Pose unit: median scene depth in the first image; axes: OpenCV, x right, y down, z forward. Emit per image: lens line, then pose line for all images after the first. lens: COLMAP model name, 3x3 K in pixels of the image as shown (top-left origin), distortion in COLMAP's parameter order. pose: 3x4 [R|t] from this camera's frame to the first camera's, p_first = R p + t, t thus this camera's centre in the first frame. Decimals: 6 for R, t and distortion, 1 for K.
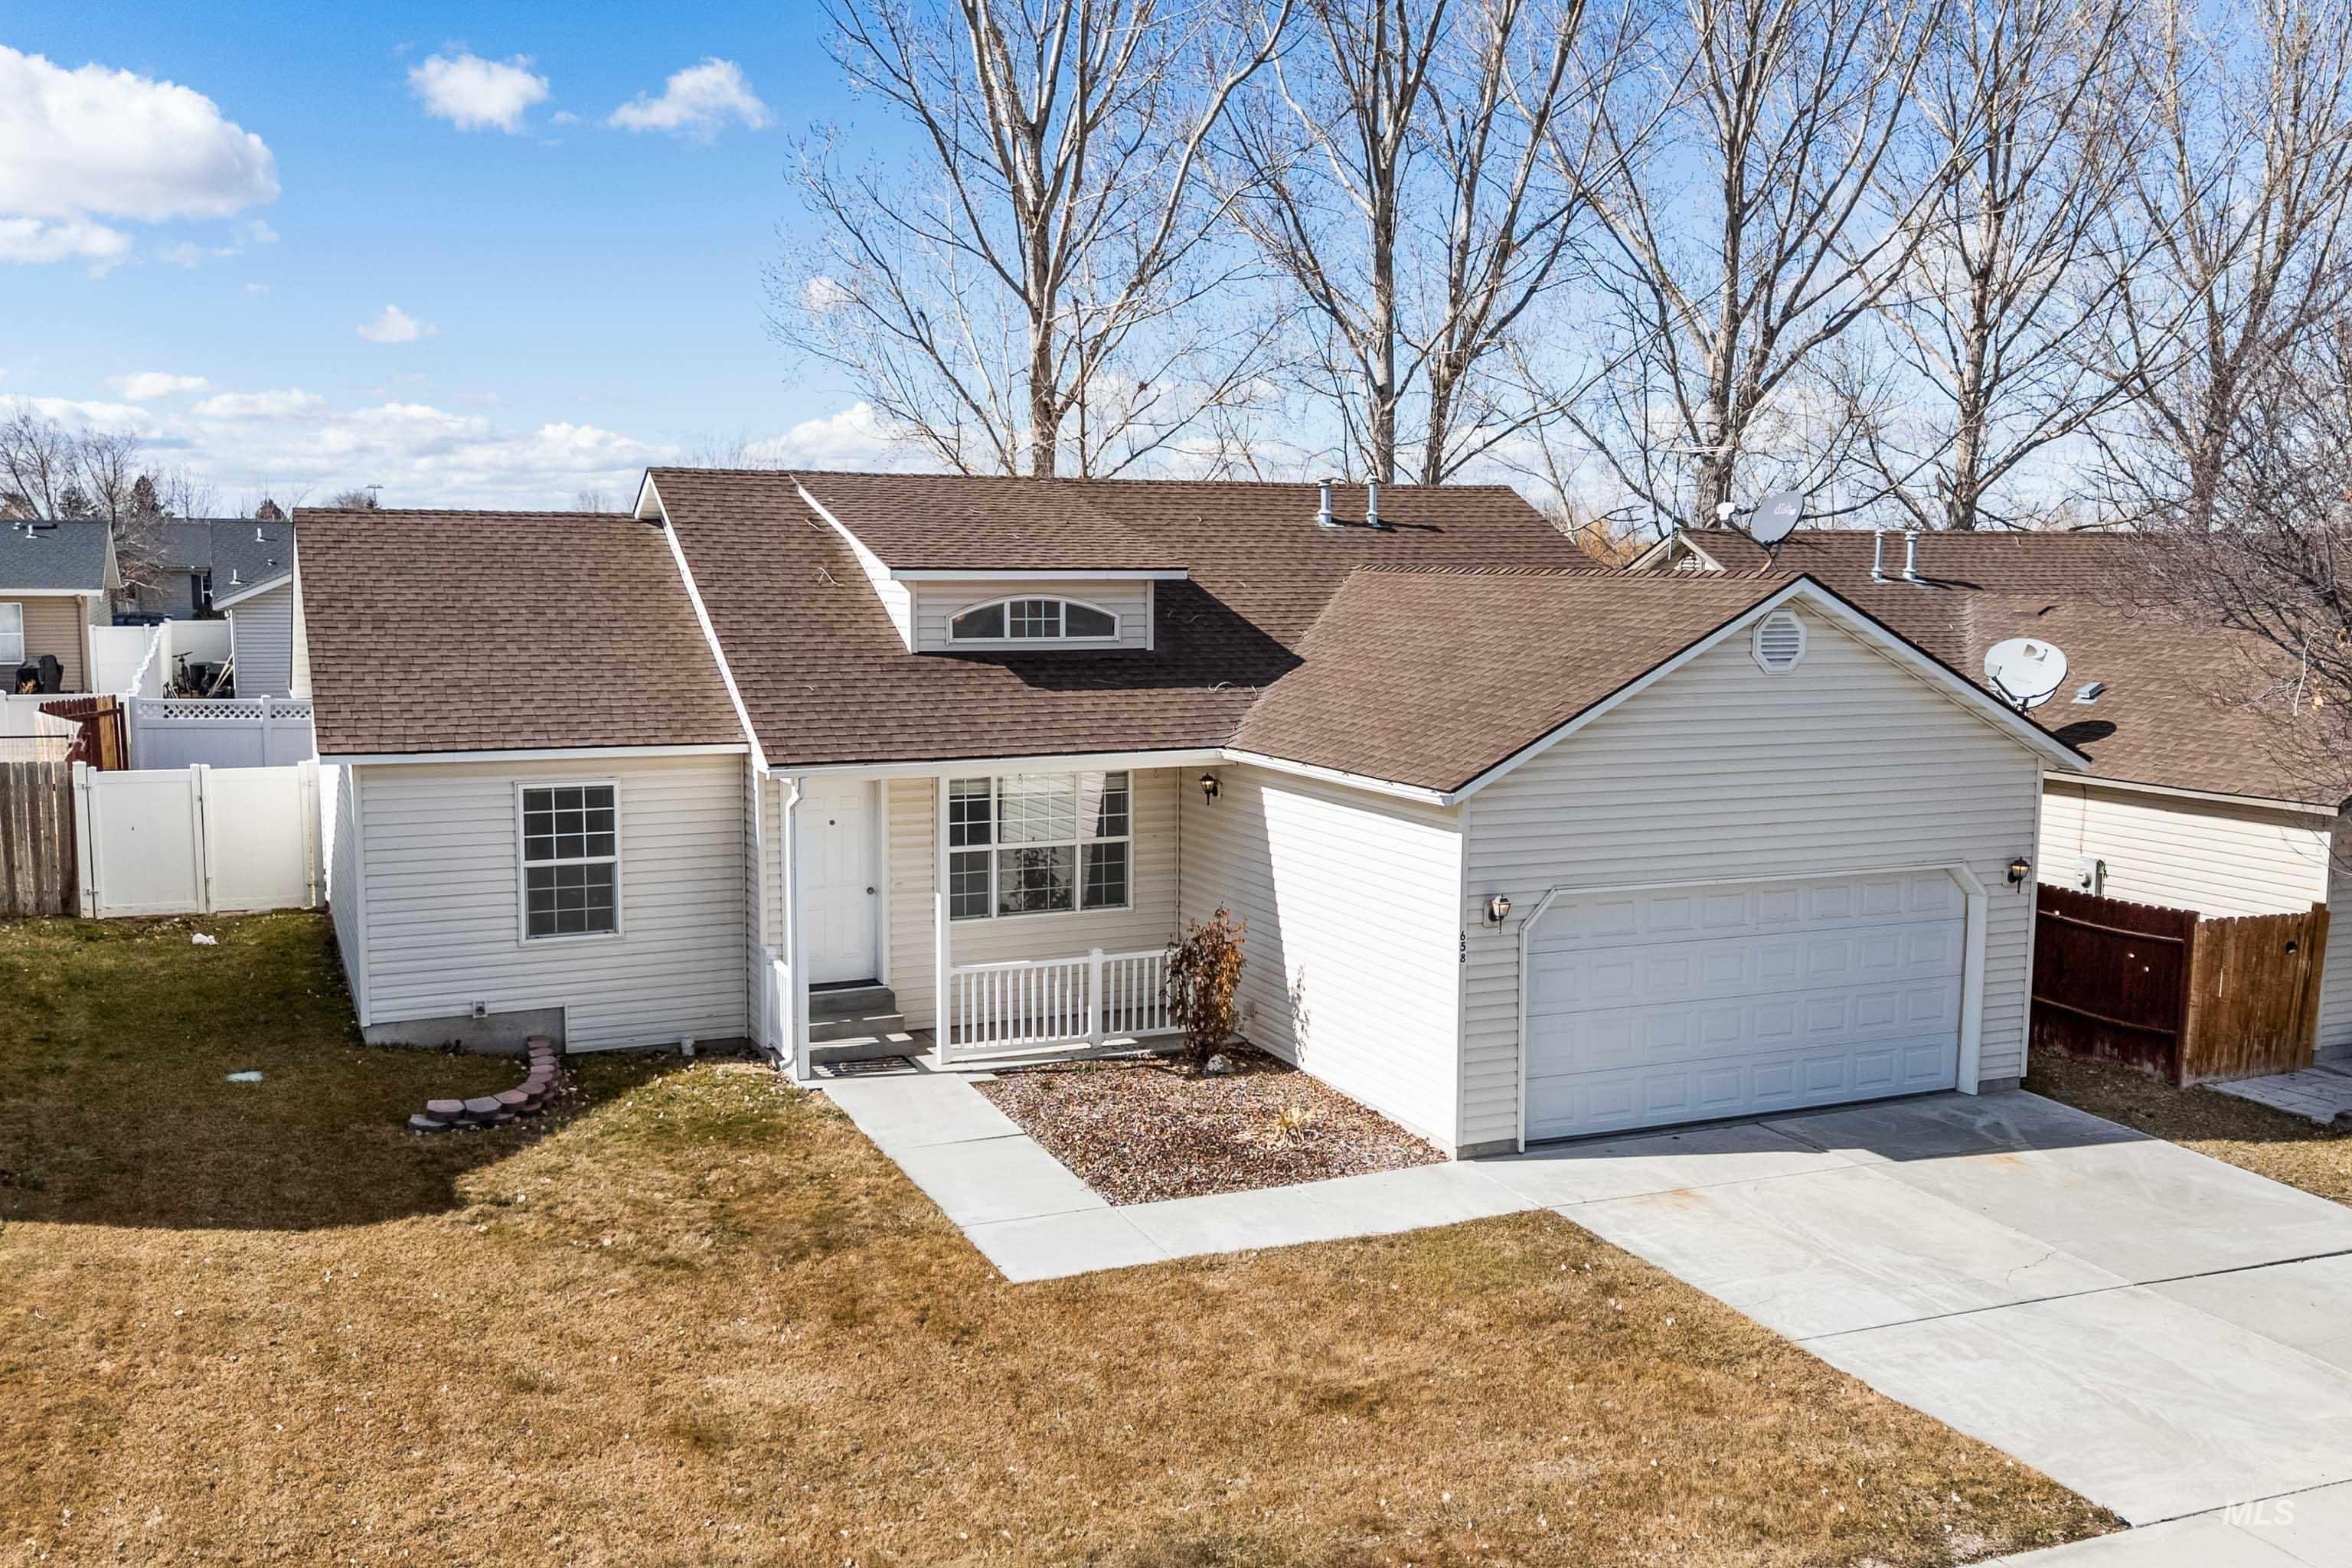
lens RADIAL K [[2042.9, 0, 1181.6], [0, 2042.9, 776.7], [0, 0, 1]] dist [0.115285, -0.163648]
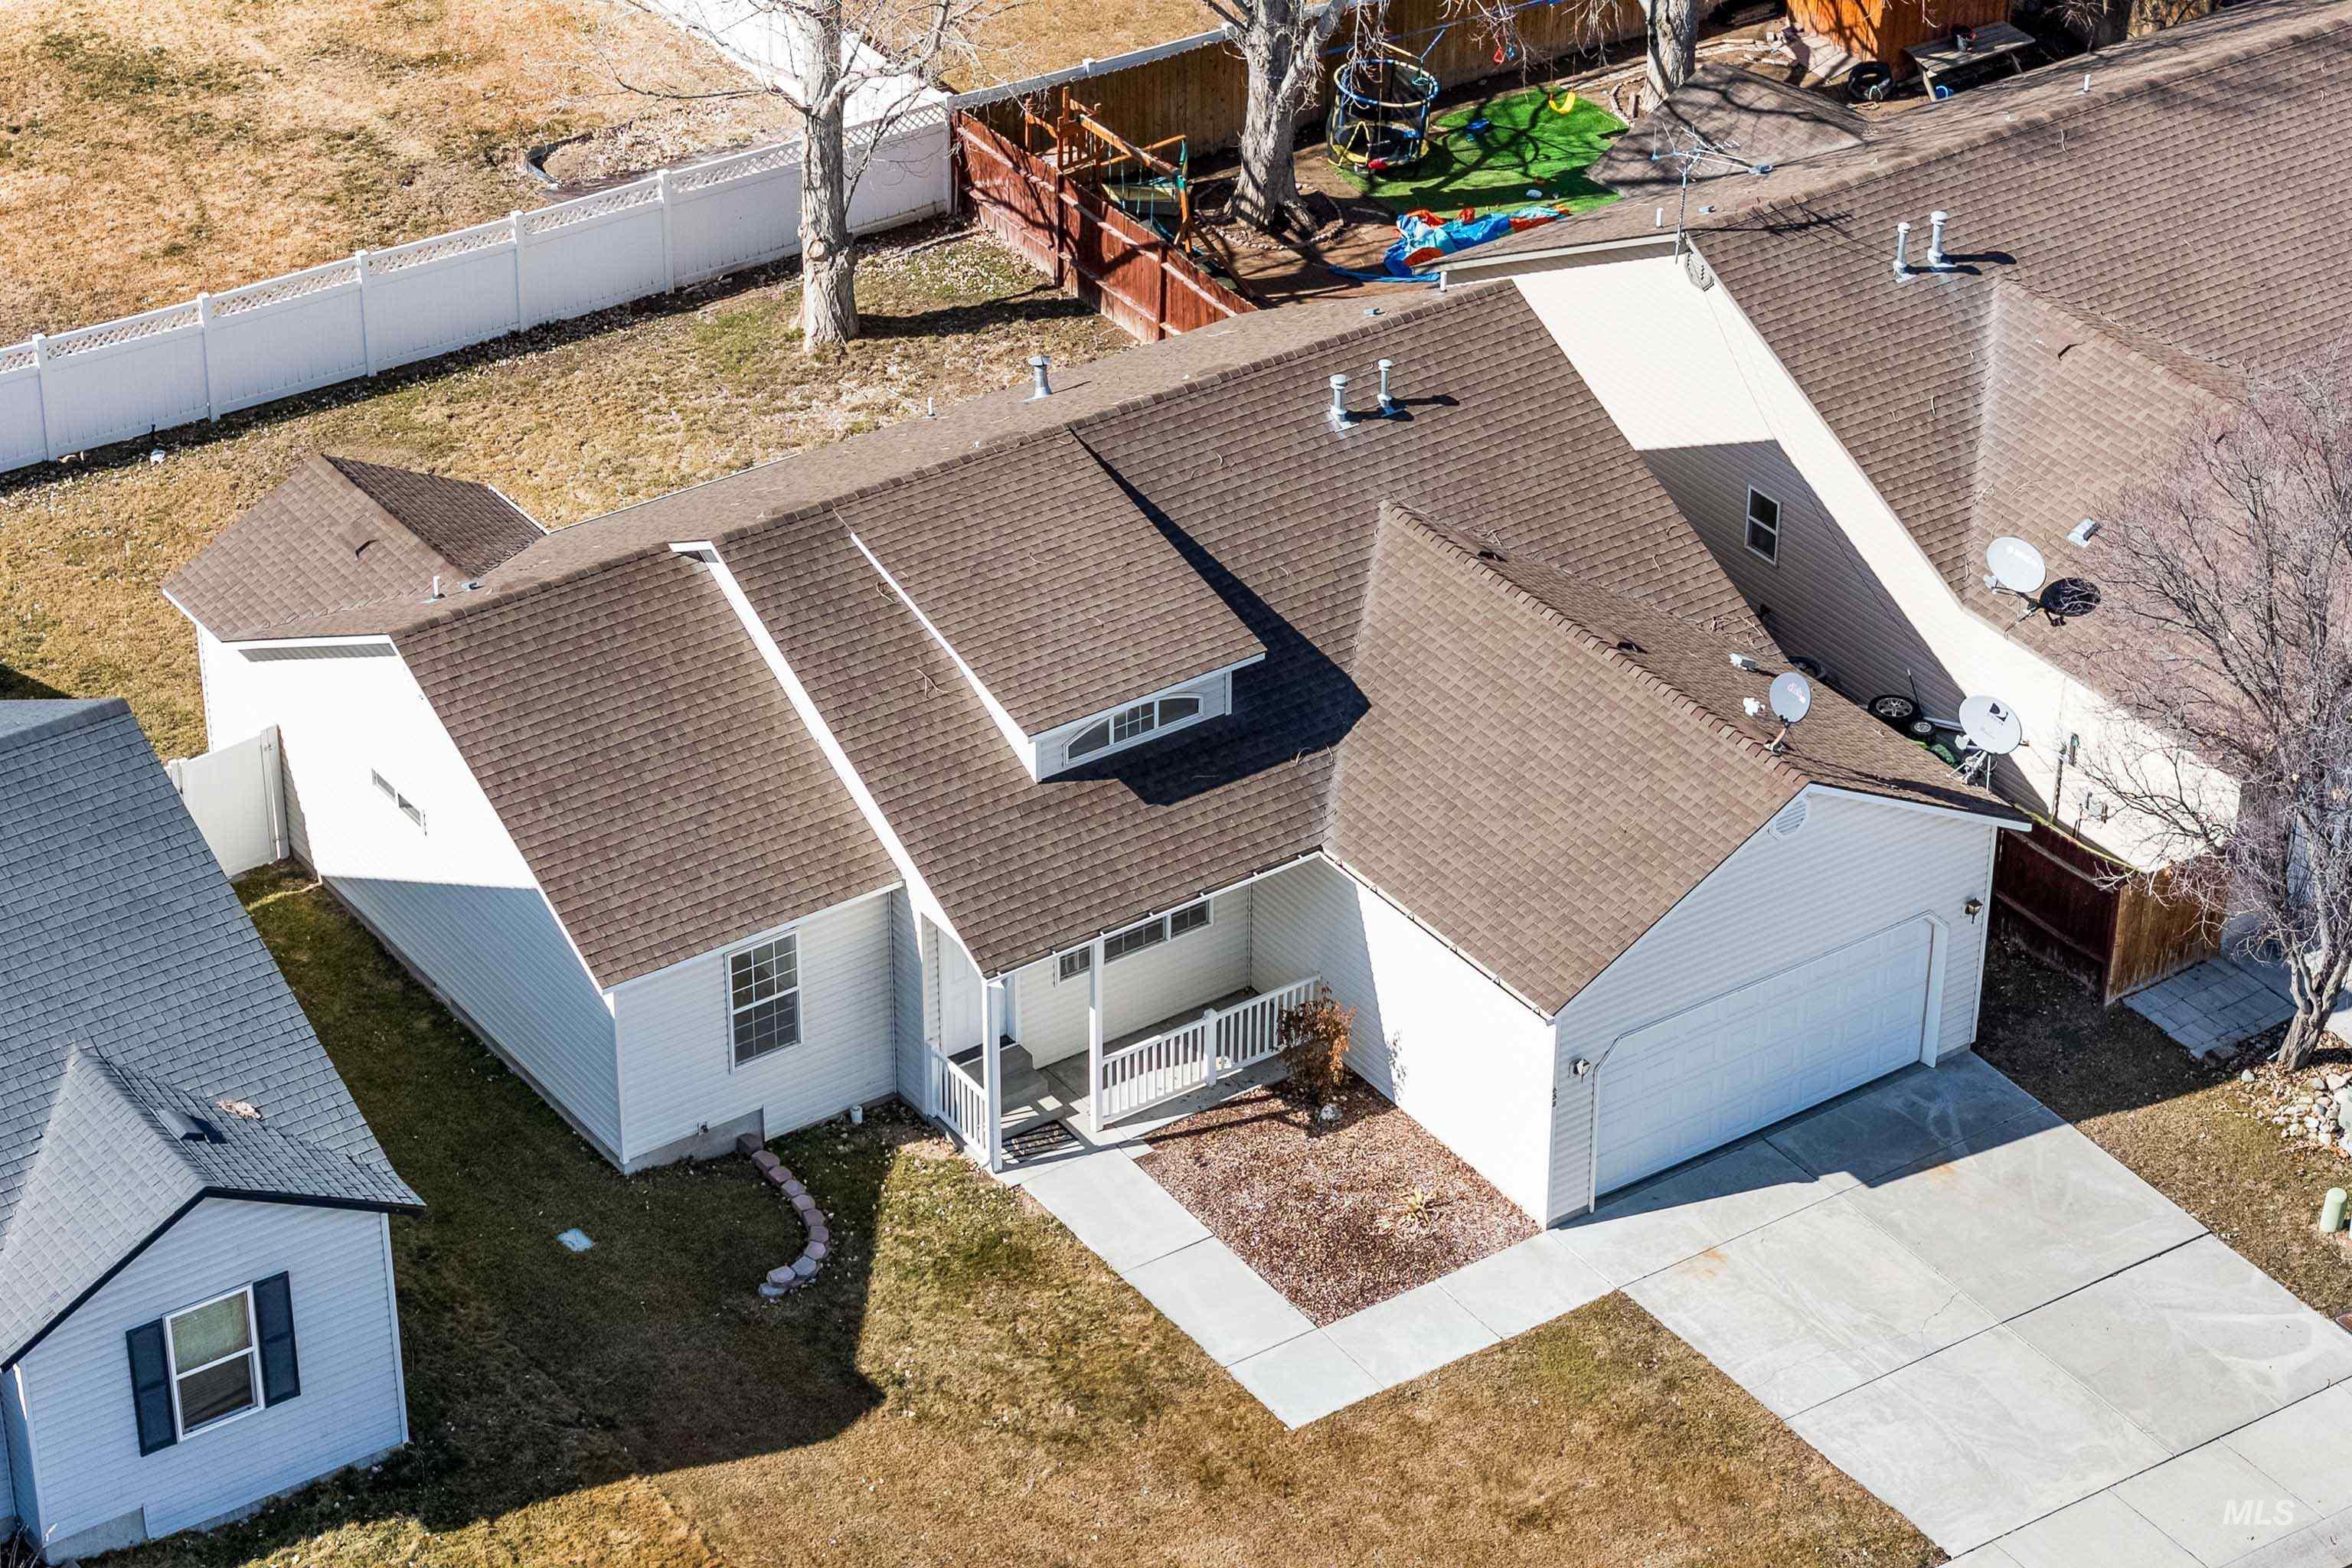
lens RADIAL K [[5610.4, 0, 1176.0], [0, 5610.4, 784.0], [0, 0, 1]] dist [0.047288, -0.641205]
pose [[0.983319, -0.098615, 0.152836, -0.604438], [0.022376, 0.899471, 0.436406, -1.600966], [-0.180507, -0.425707, 0.886674, -1.972533]]
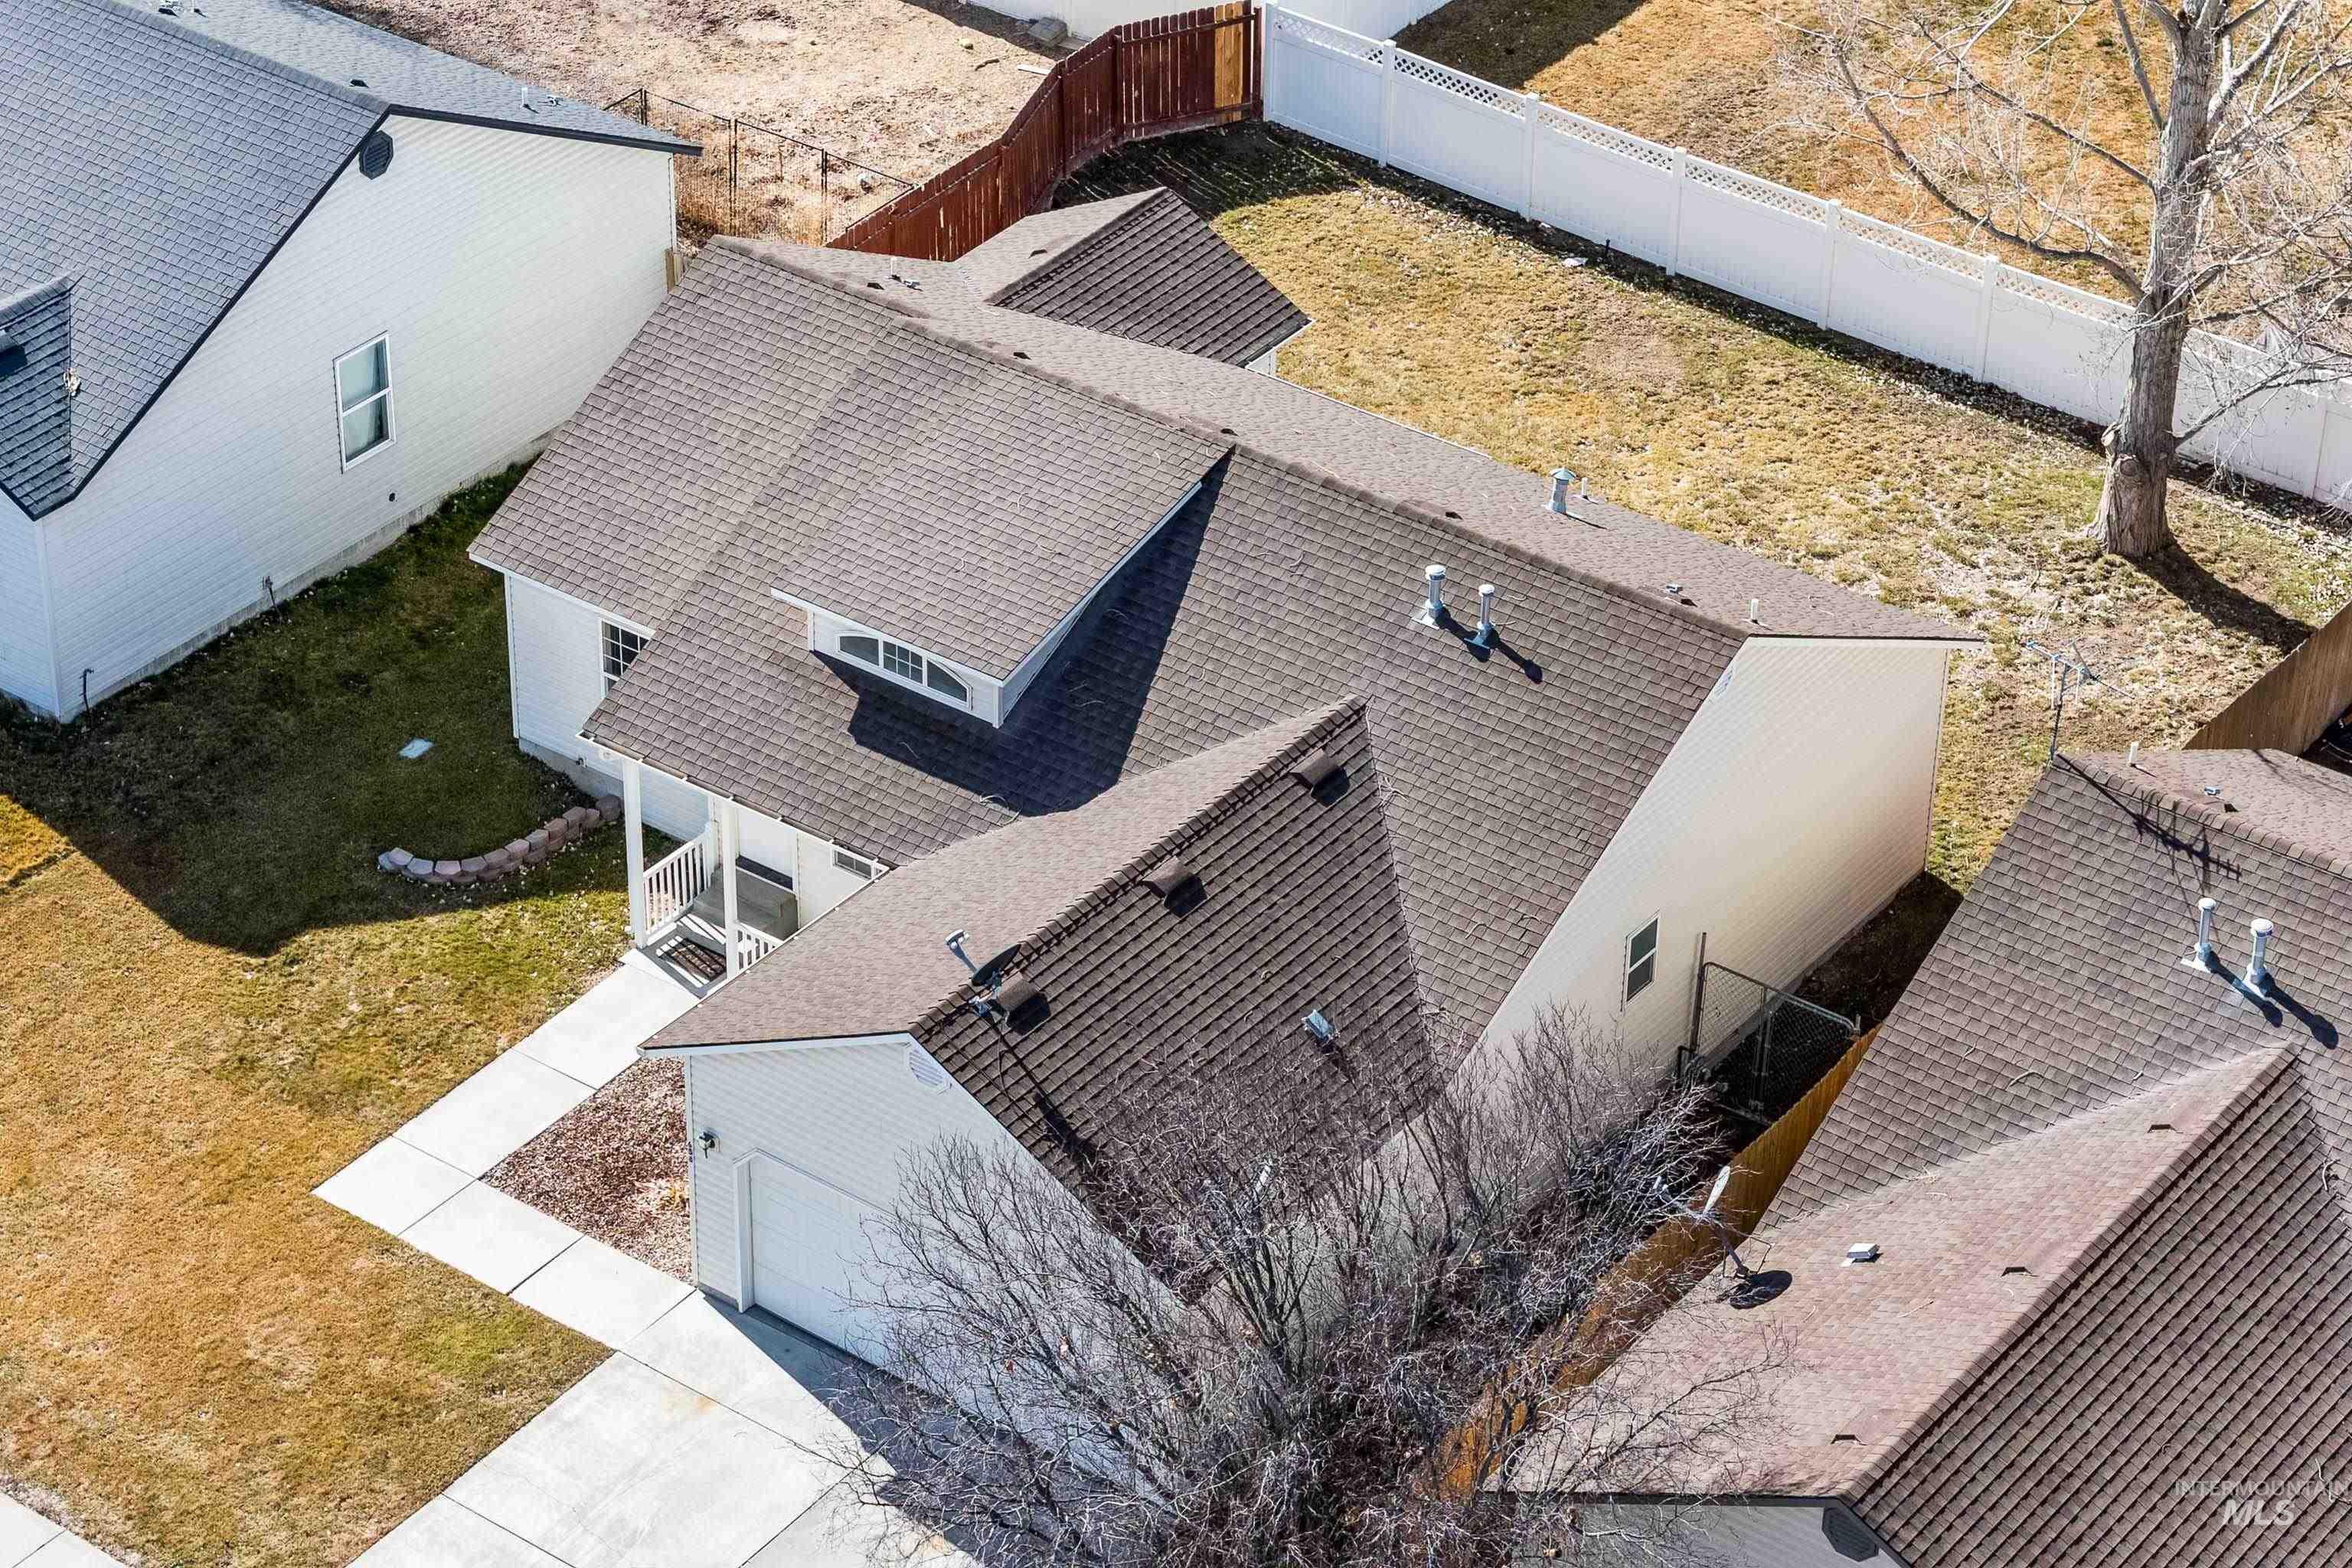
lens RADIAL K [[5723.9, 0, 991.5], [0, 5723.9, 783.1], [0, 0, 1]] dist [0.033710, -0.519860]
pose [[0.465556, 0.477481, -0.745164, 2.593487], [-0.089115, 0.862988, 0.497303, -1.779358], [0.880520, -0.165117, 0.444320, -0.337028]]
